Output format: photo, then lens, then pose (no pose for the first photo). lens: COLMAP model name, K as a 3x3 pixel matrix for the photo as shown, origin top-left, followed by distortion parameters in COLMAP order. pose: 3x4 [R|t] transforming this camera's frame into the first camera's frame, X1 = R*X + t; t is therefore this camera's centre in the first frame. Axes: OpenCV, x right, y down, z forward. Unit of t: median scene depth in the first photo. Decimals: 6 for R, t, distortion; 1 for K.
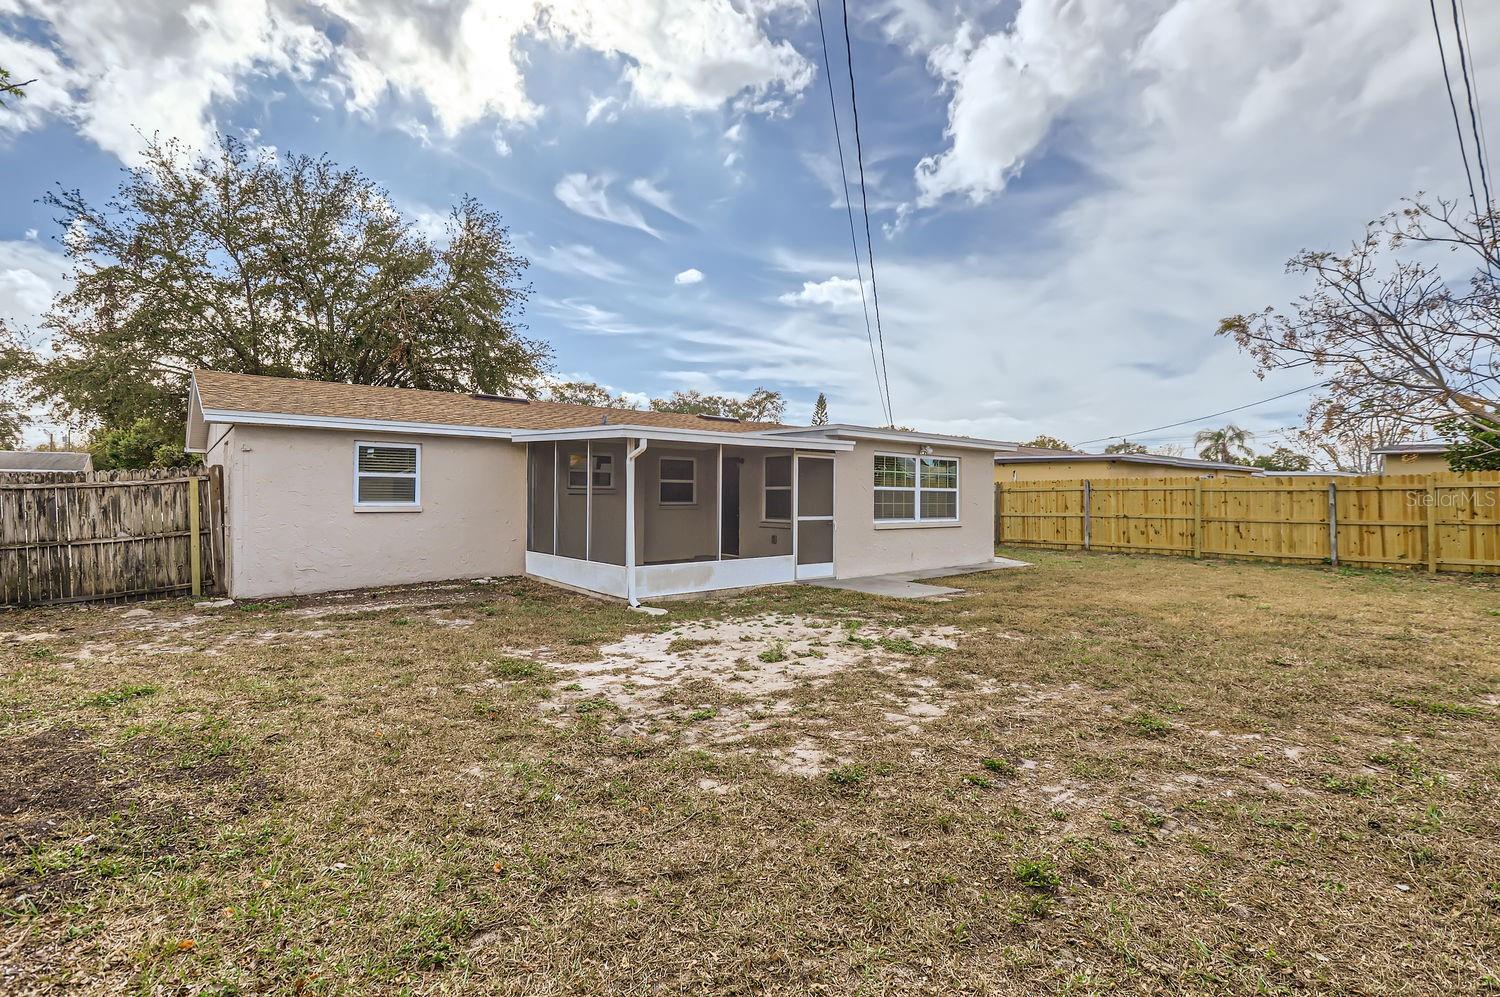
lens RADIAL K [[682.3, 0, 736.0], [0, 682.3, 487.8], [0, 0, 1]] dist [0.000424, 0.002928]
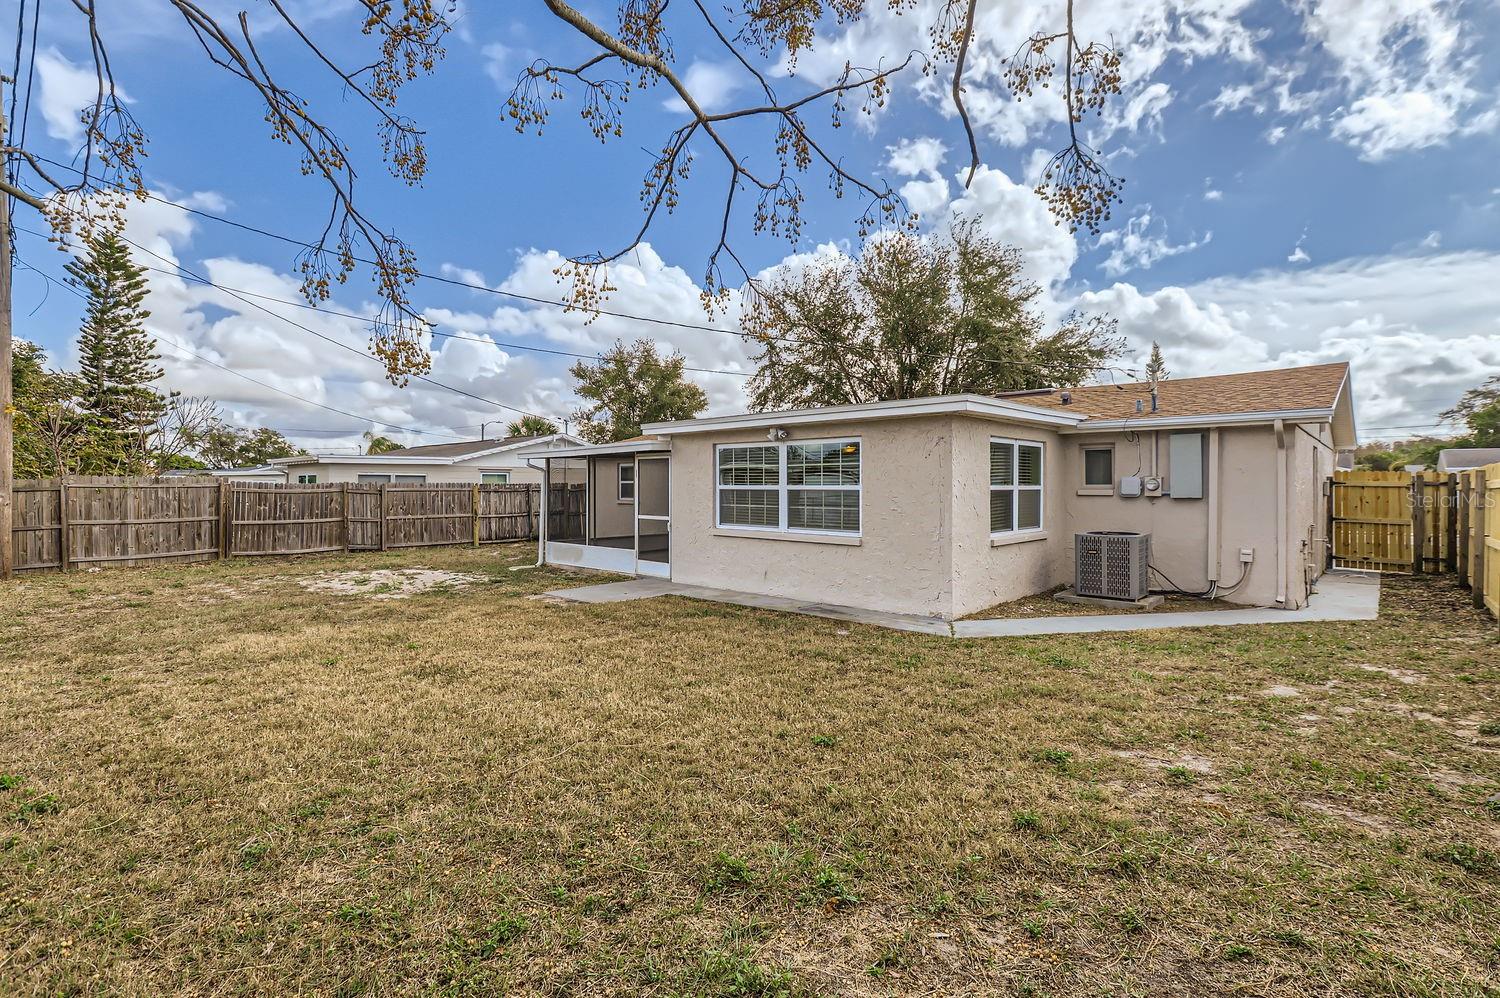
lens RADIAL K [[682.3, 0, 743.0], [0, 682.3, 497.6], [0, 0, 1]] dist [0.000424, 0.002928]
pose [[0.132983, 0.008567, -0.991081, 0.982153], [0.011545, 0.999881, 0.010192, 0.005191], [0.991051, -0.012797, 0.132869, 0.852190]]
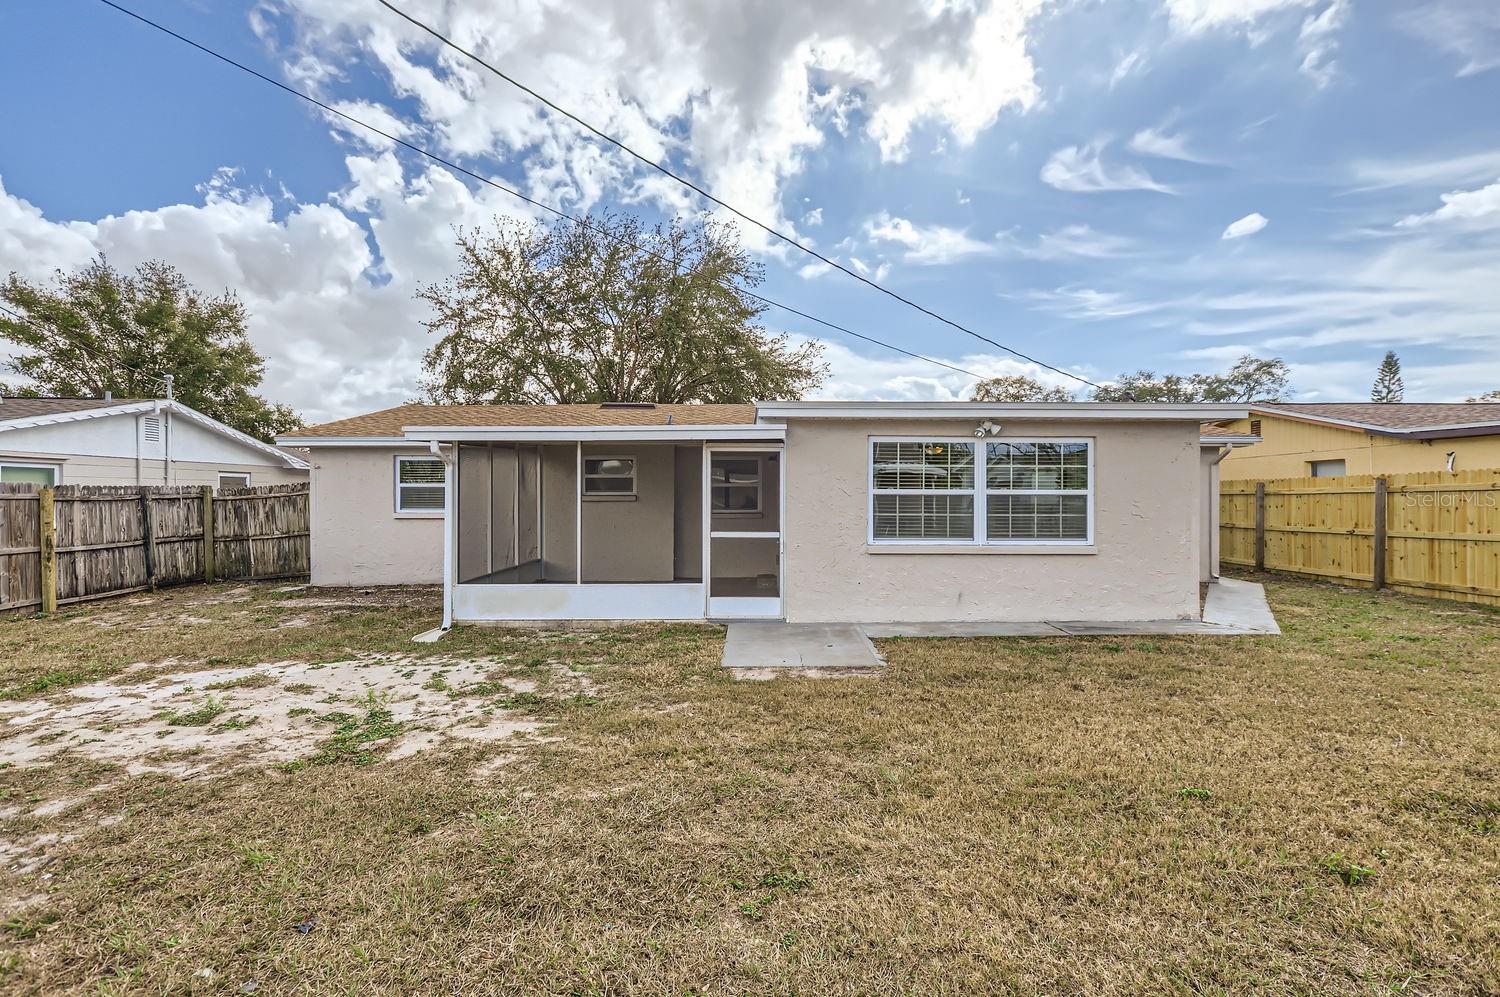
lens RADIAL K [[682.3, 0, 748.6], [0, 682.3, 504.3], [0, 0, 1]] dist [0.000424, 0.002928]
pose [[0.782915, 0.000677, -0.622128, 0.485435], [0.011512, 0.999812, 0.015576, 0.001250], [0.622022, -0.019356, 0.782761, 0.374116]]
